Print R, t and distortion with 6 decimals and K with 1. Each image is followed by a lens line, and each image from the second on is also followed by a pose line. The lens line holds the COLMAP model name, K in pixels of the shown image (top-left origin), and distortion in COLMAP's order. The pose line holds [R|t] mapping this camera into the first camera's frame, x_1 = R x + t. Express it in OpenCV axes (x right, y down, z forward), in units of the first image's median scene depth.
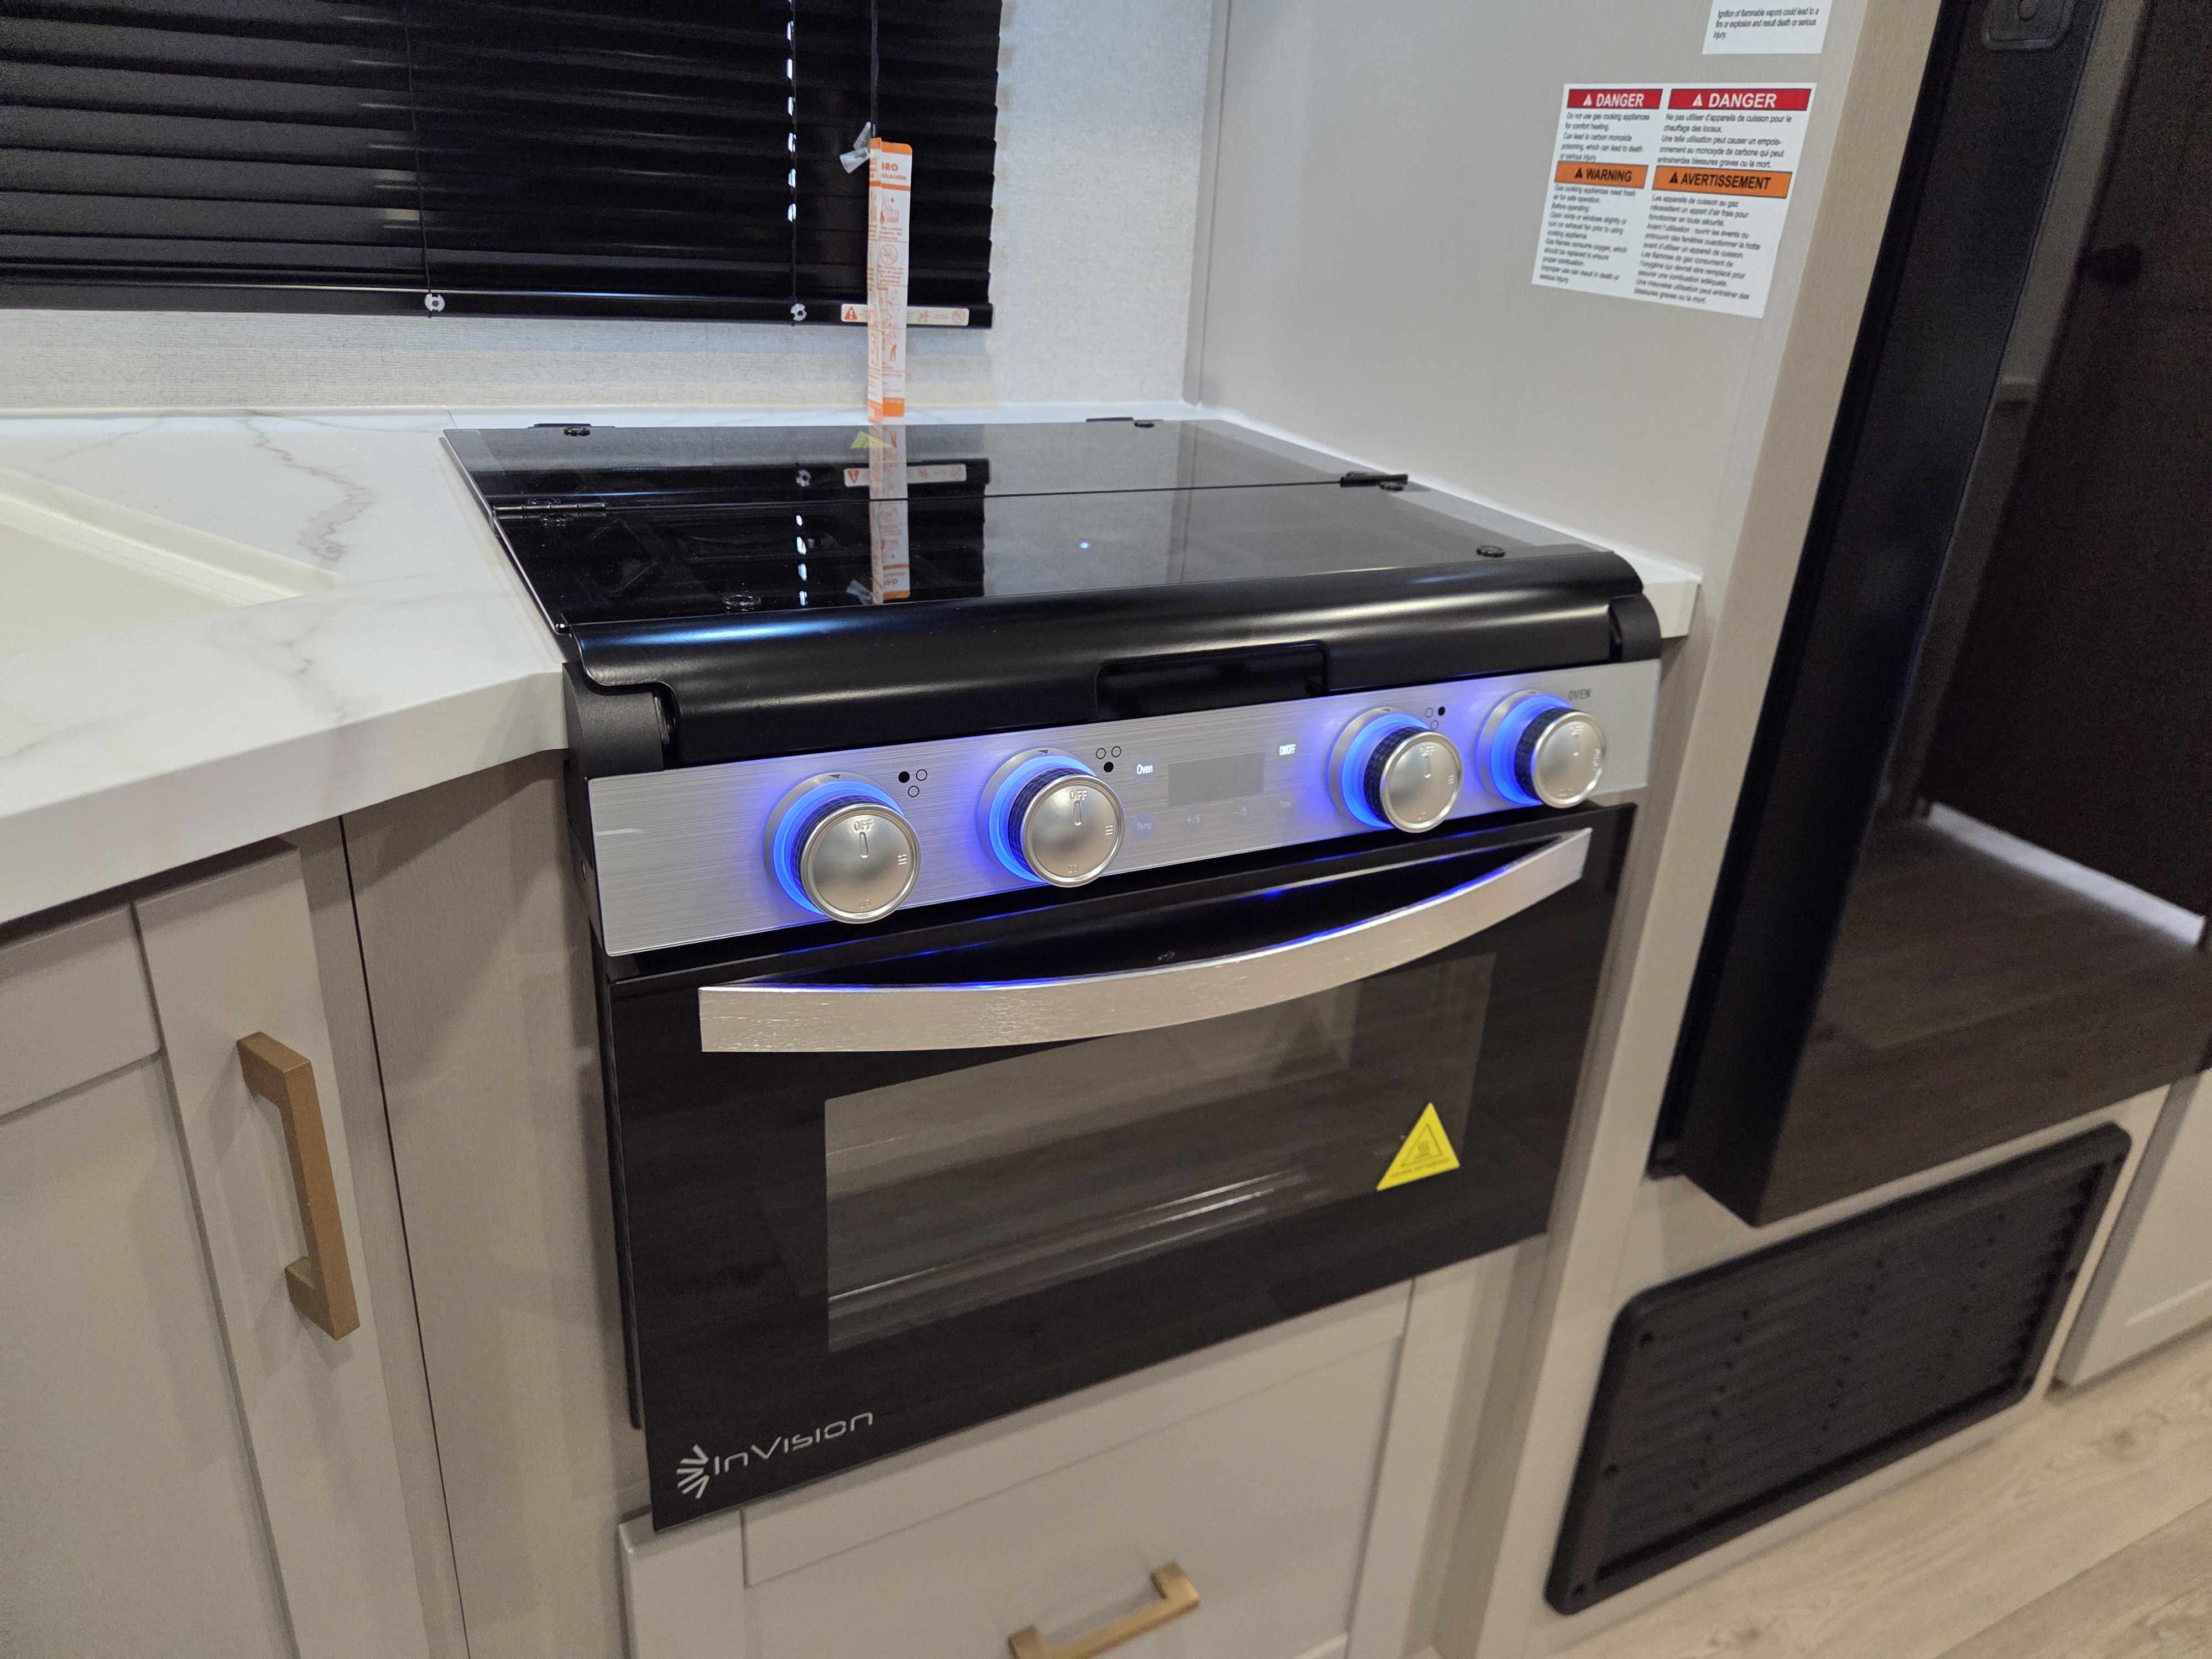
lens RADIAL K [[1490.6, 0, 1123.0], [0, 1490.6, 827.6], [0, 0, 1]] dist [0.060605, -0.063888]
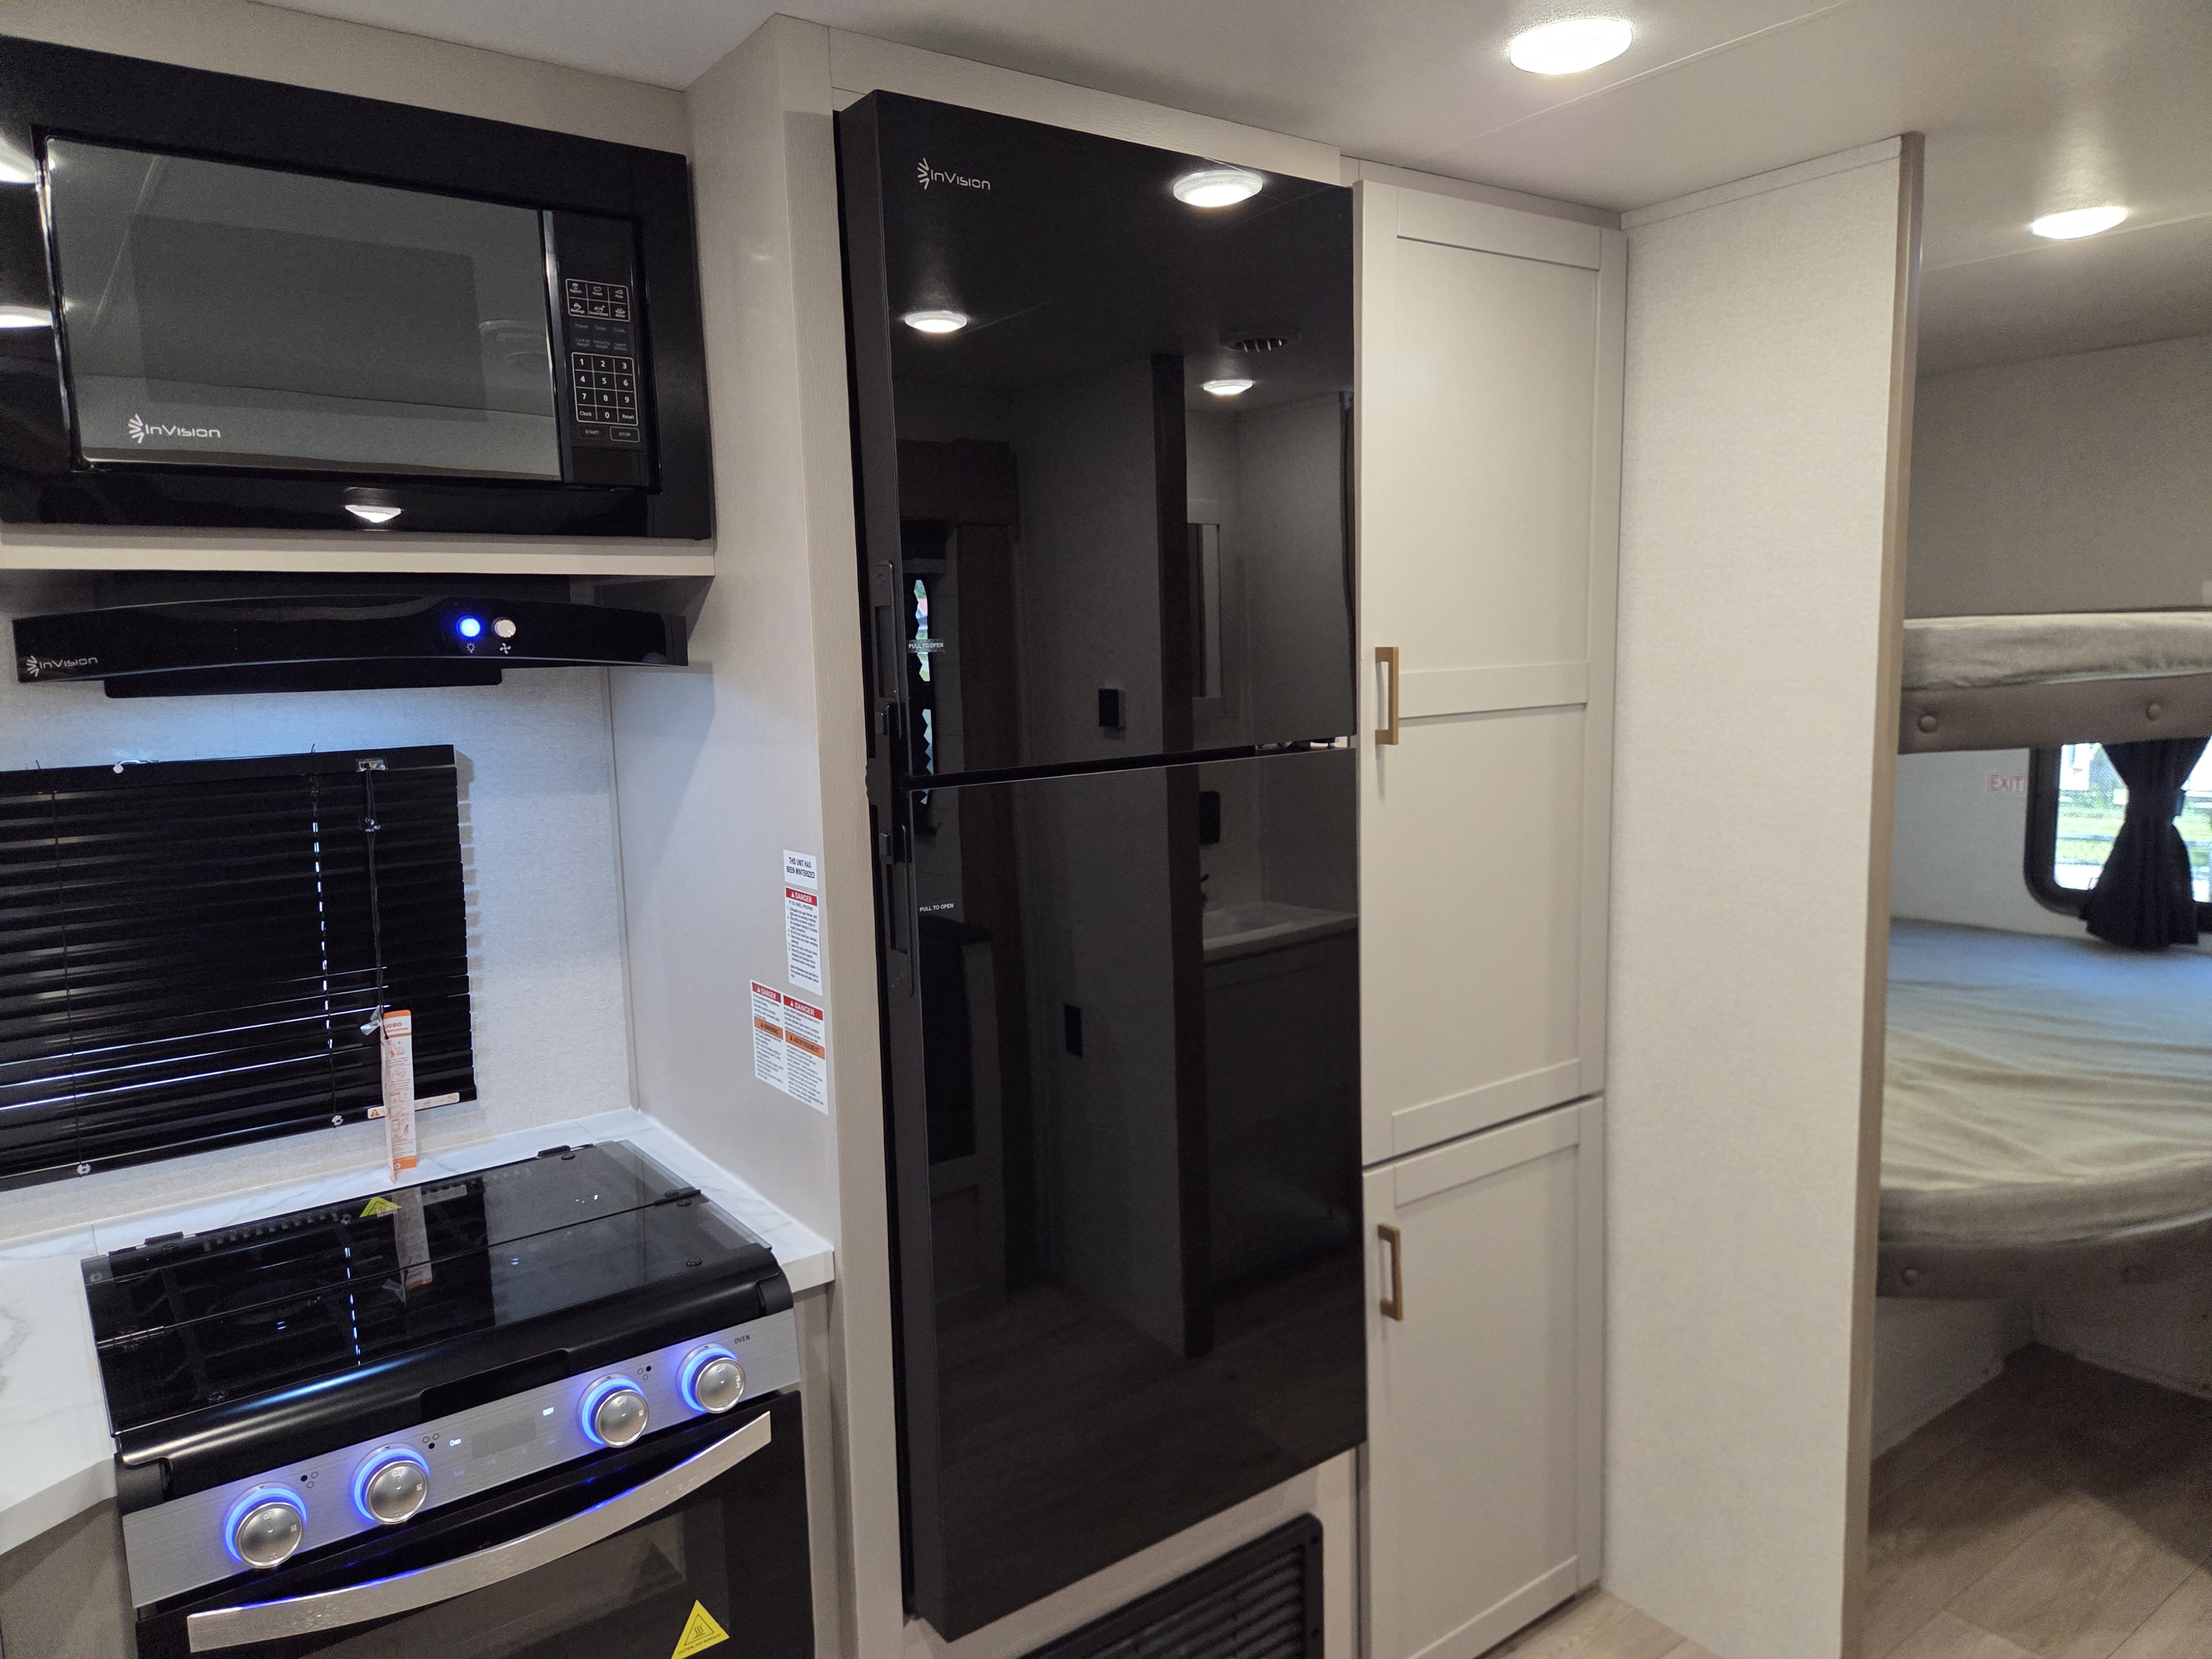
lens RADIAL K [[1477.9, 0, 1091.6], [0, 1477.9, 826.4], [0, 0, 1]] dist [0.065886, -0.056893]
pose [[0.983886, -0.110058, 0.140911, 0.481322], [0.145816, 0.949988, -0.276153, -0.105791], [-0.103471, 0.292250, 0.950728, -0.863101]]
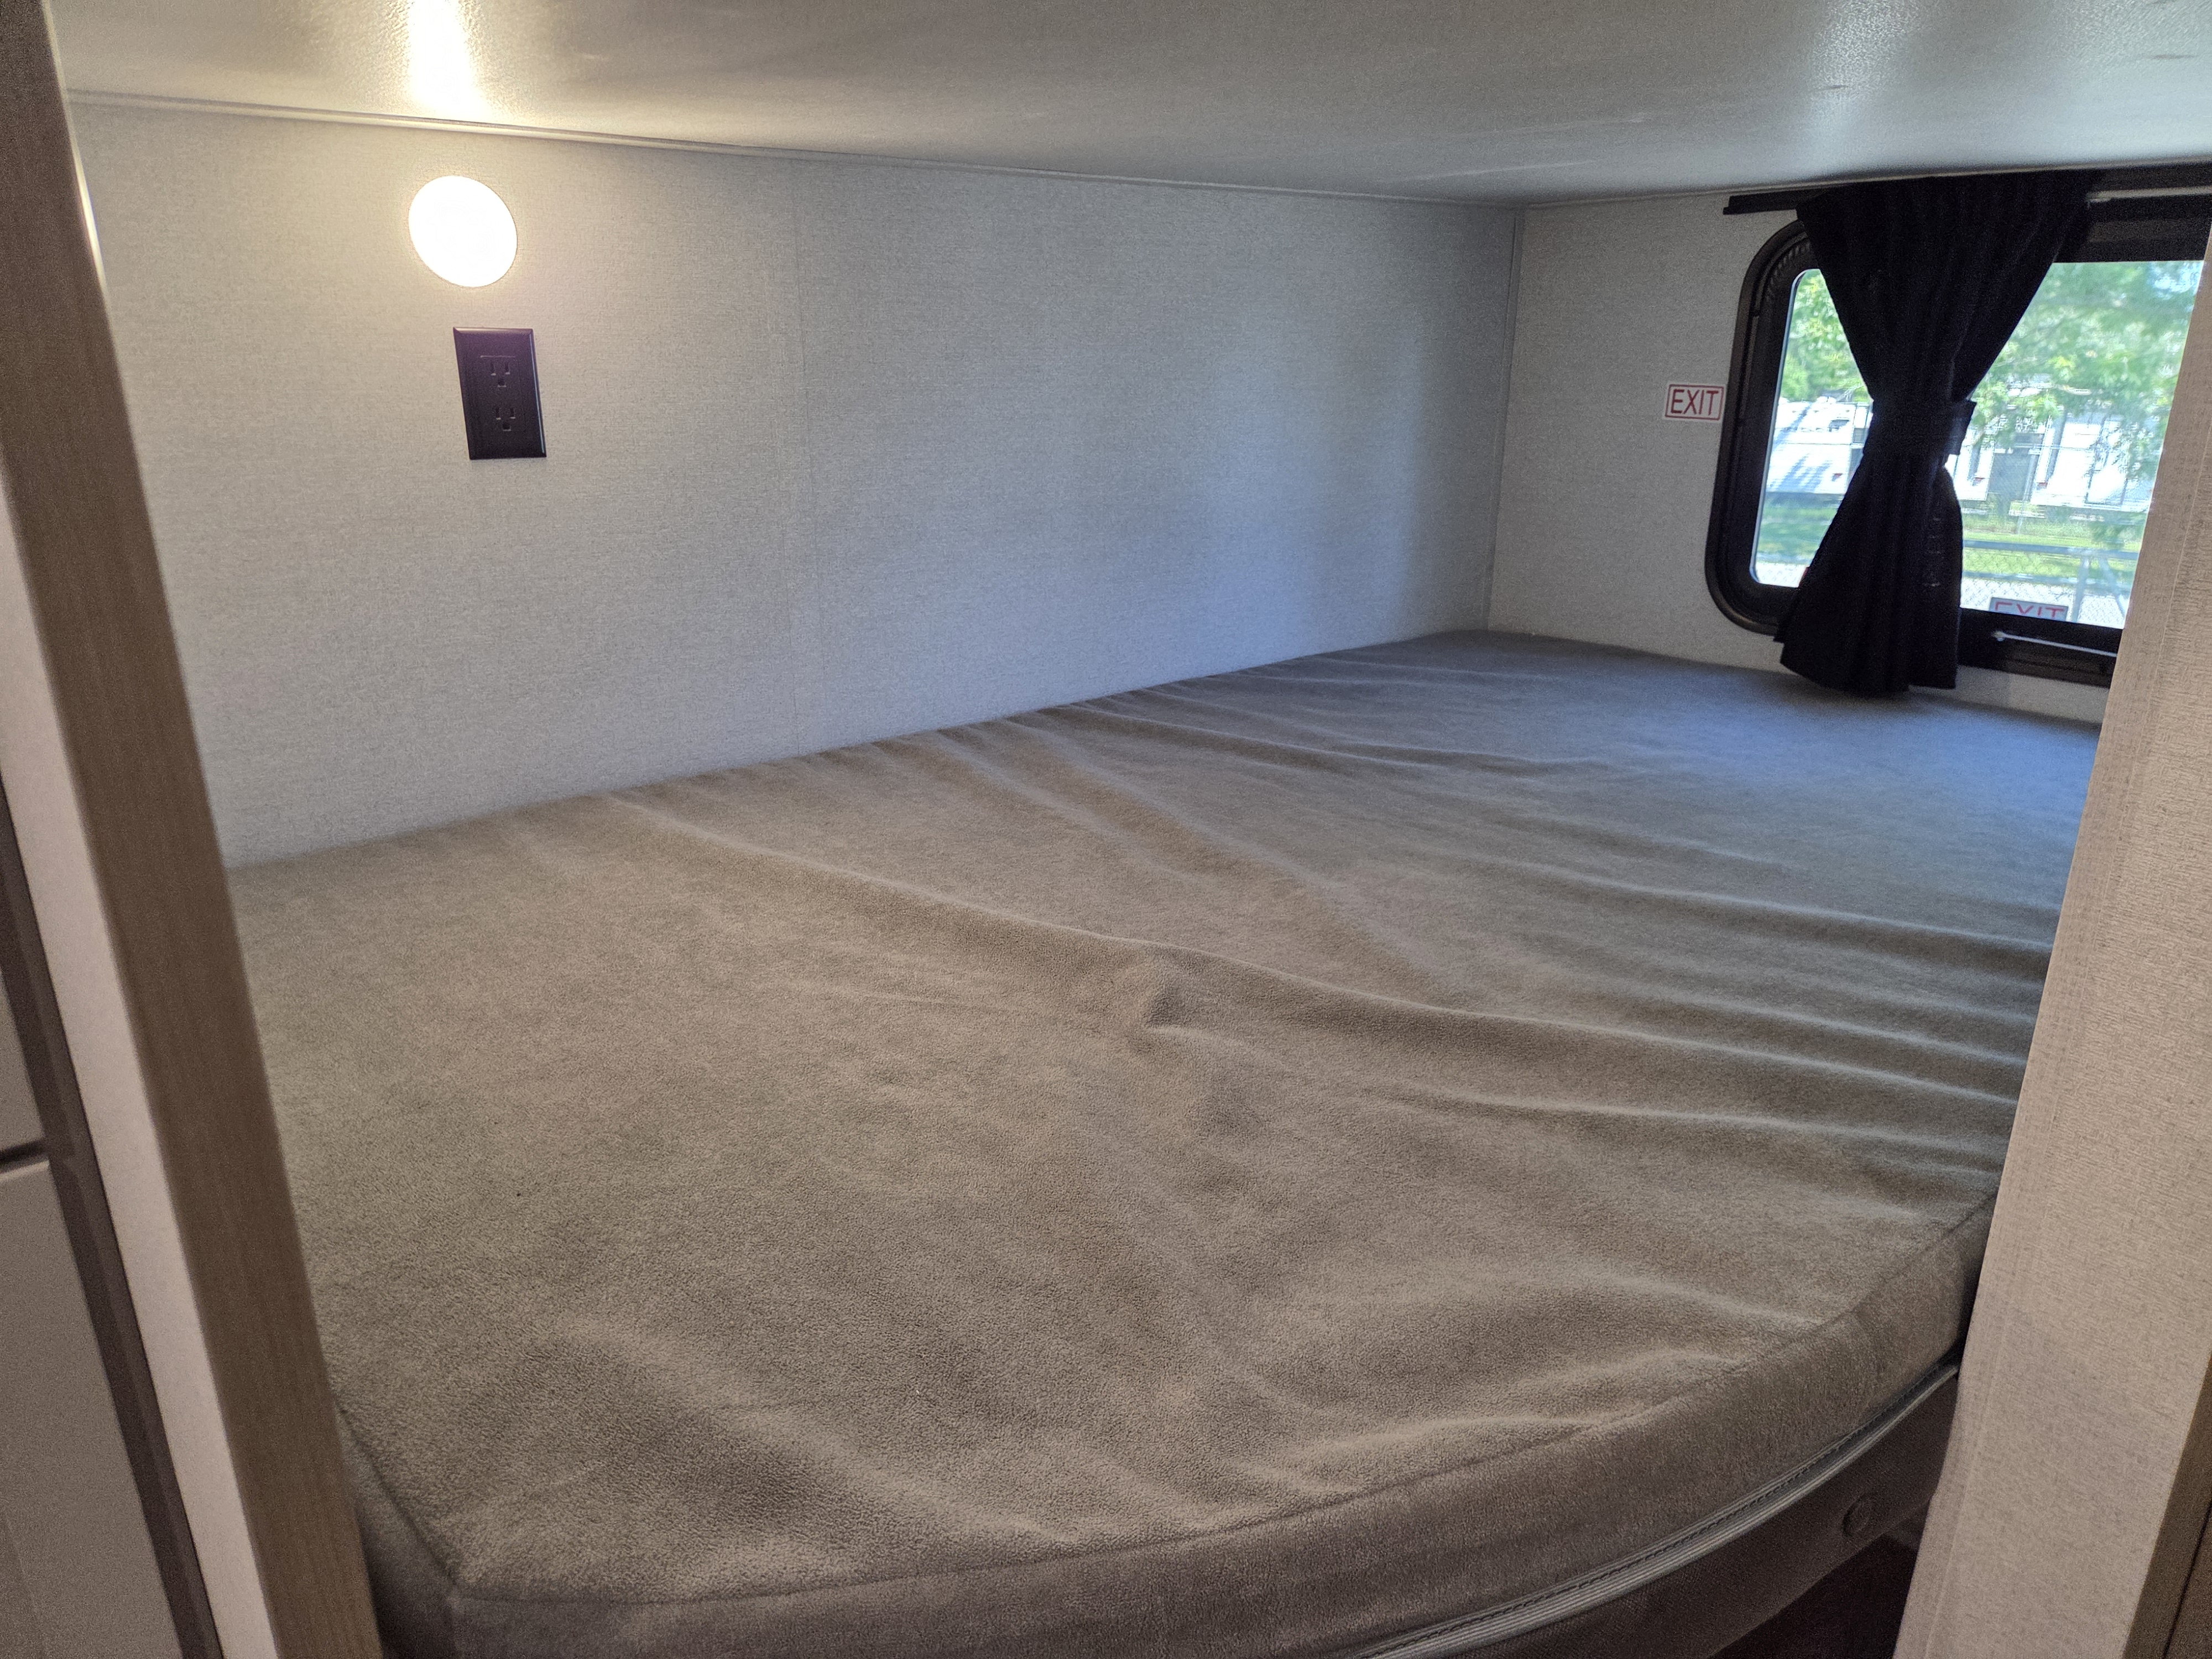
lens RADIAL K [[1477.9, 0, 1091.6], [0, 1477.9, 826.4], [0, 0, 1]] dist [0.065886, -0.056893]
pose [[0.976822, -0.127569, 0.171886, 2.171575], [0.142213, 0.986936, -0.075713, -0.286556], [-0.159982, 0.098402, 0.982203, 0.697084]]
